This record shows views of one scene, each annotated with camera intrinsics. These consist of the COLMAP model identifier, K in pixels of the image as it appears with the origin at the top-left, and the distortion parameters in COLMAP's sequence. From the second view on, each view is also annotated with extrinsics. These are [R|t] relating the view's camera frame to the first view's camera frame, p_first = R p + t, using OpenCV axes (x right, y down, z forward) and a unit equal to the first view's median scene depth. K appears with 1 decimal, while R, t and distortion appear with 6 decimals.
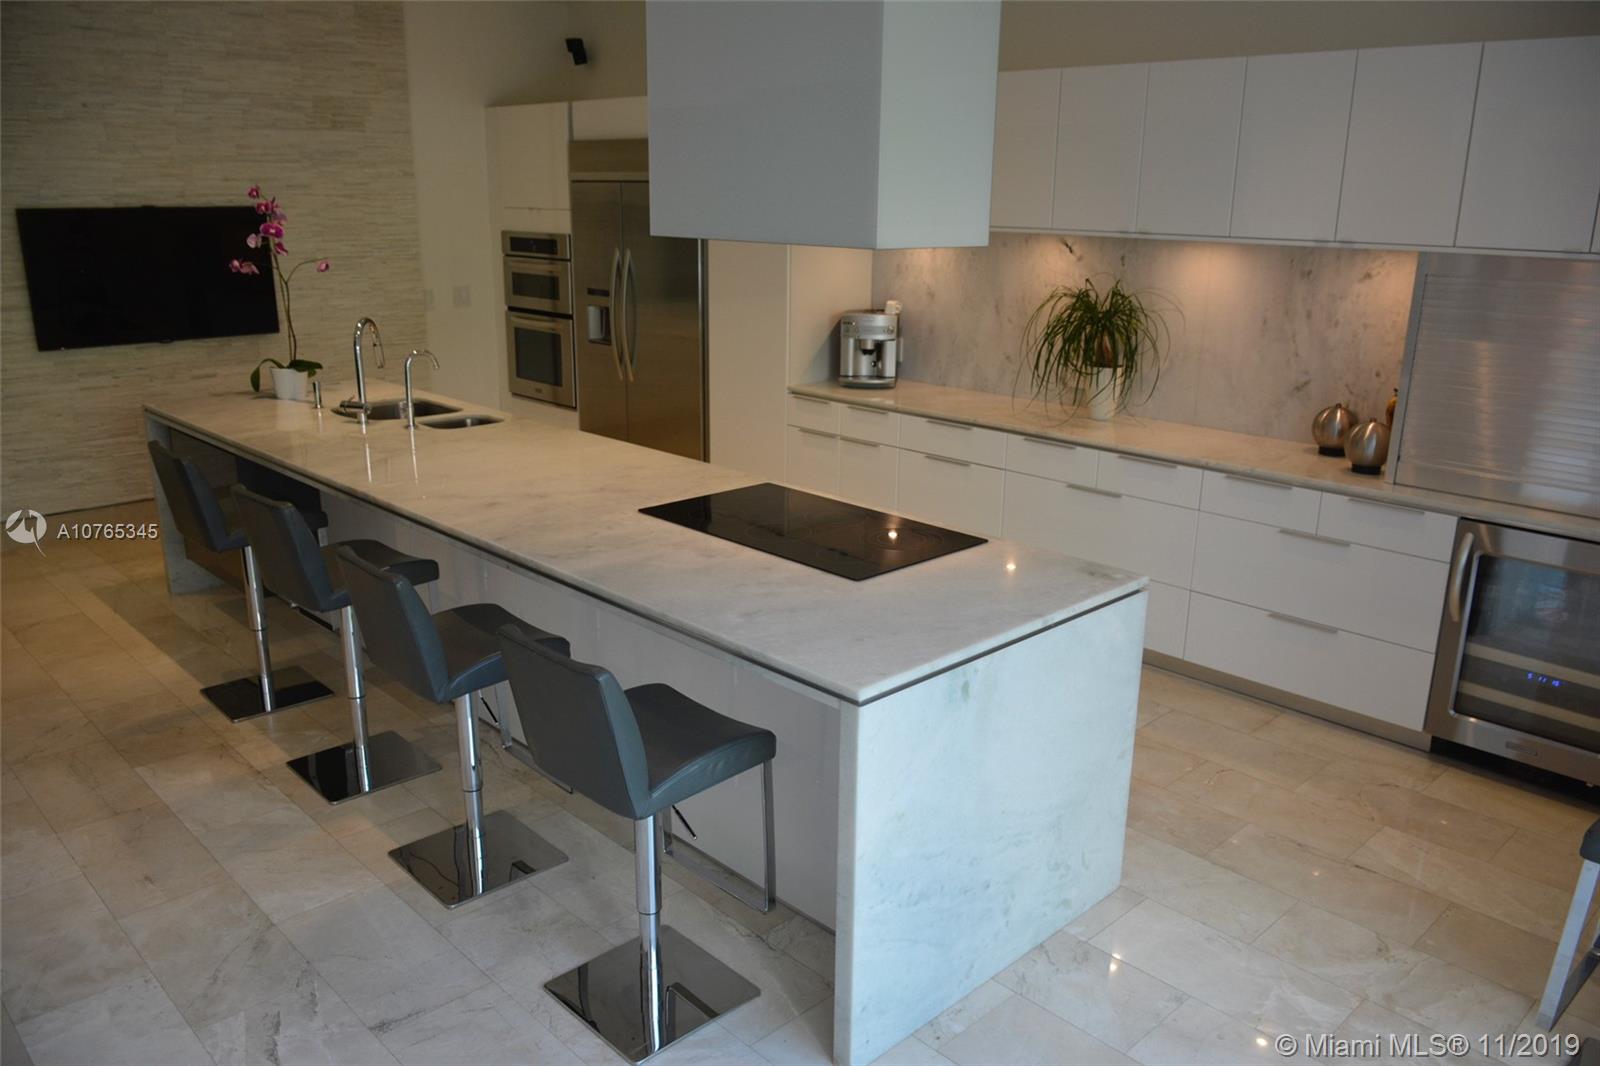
lens RADIAL K [[1204.4, 0, 804.9], [0, 1204.4, 535.3], [0, 0, 1]] dist [-0.030268, 0.001754]
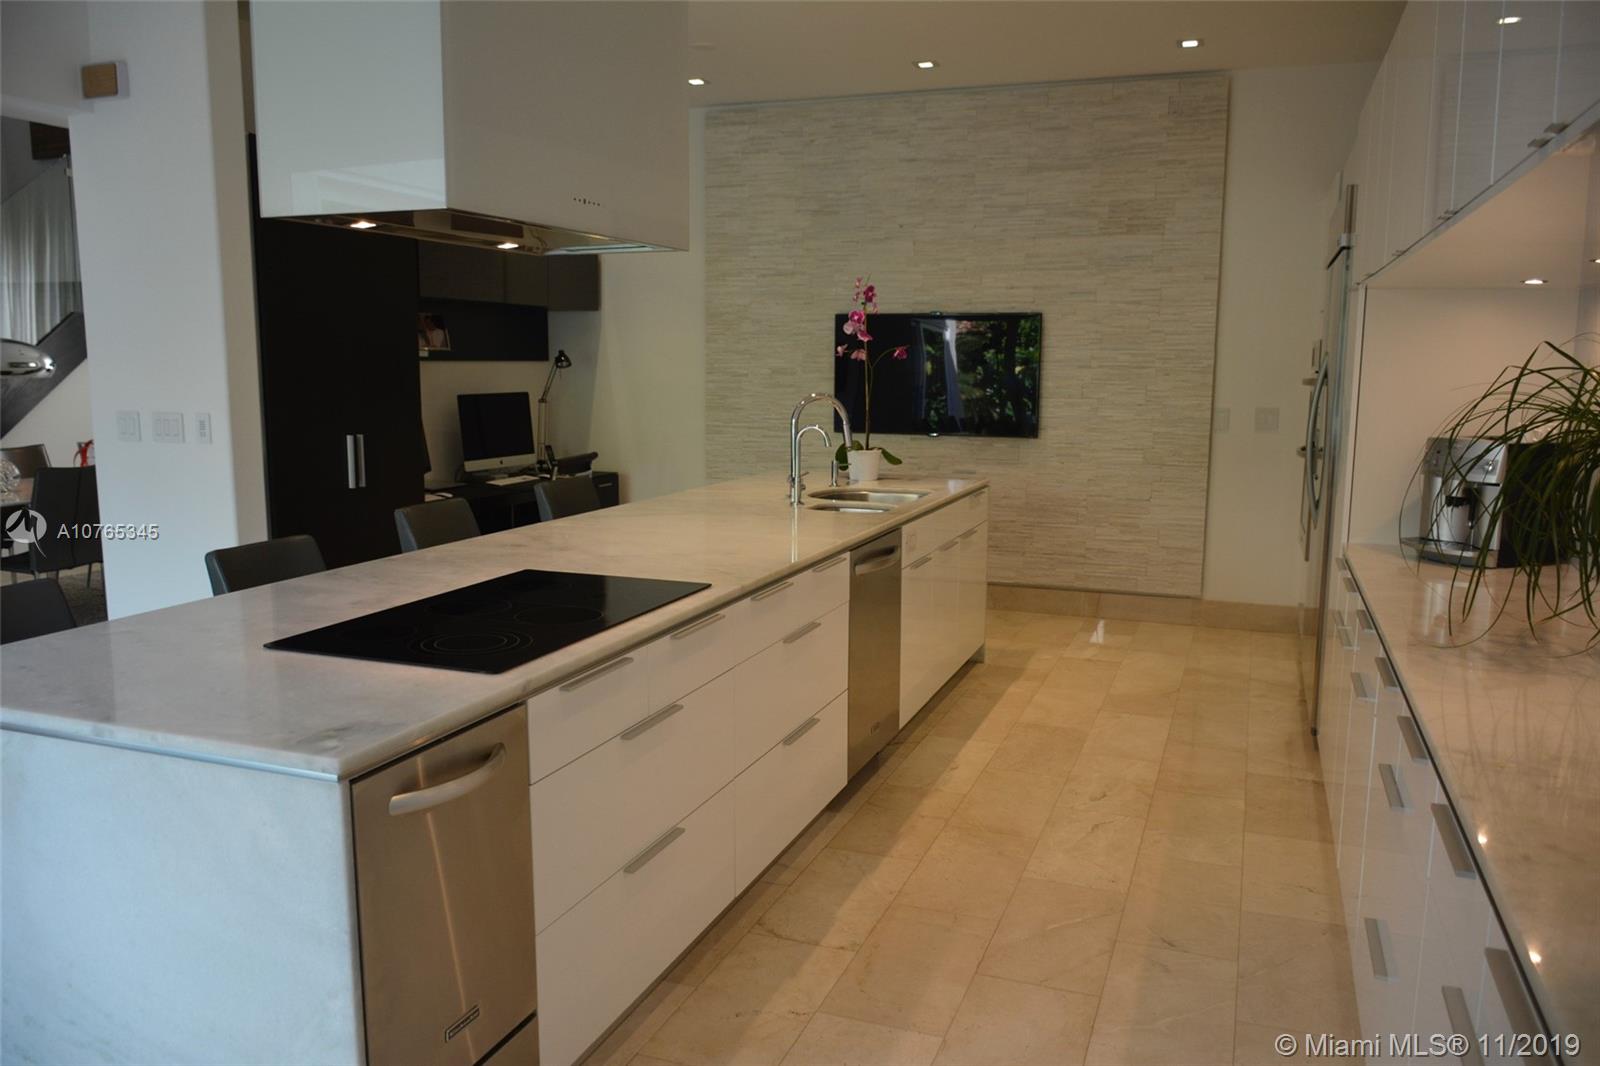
lens RADIAL K [[1204.4, 0, 806.2], [0, 1204.4, 533.1], [0, 0, 1]] dist [-0.030268, 0.001754]
pose [[0.424942, 0.121813, -0.896987, 0.388159], [-0.253611, 0.967241, 0.011207, -0.057183], [0.868969, 0.222723, 0.441914, 0.420099]]
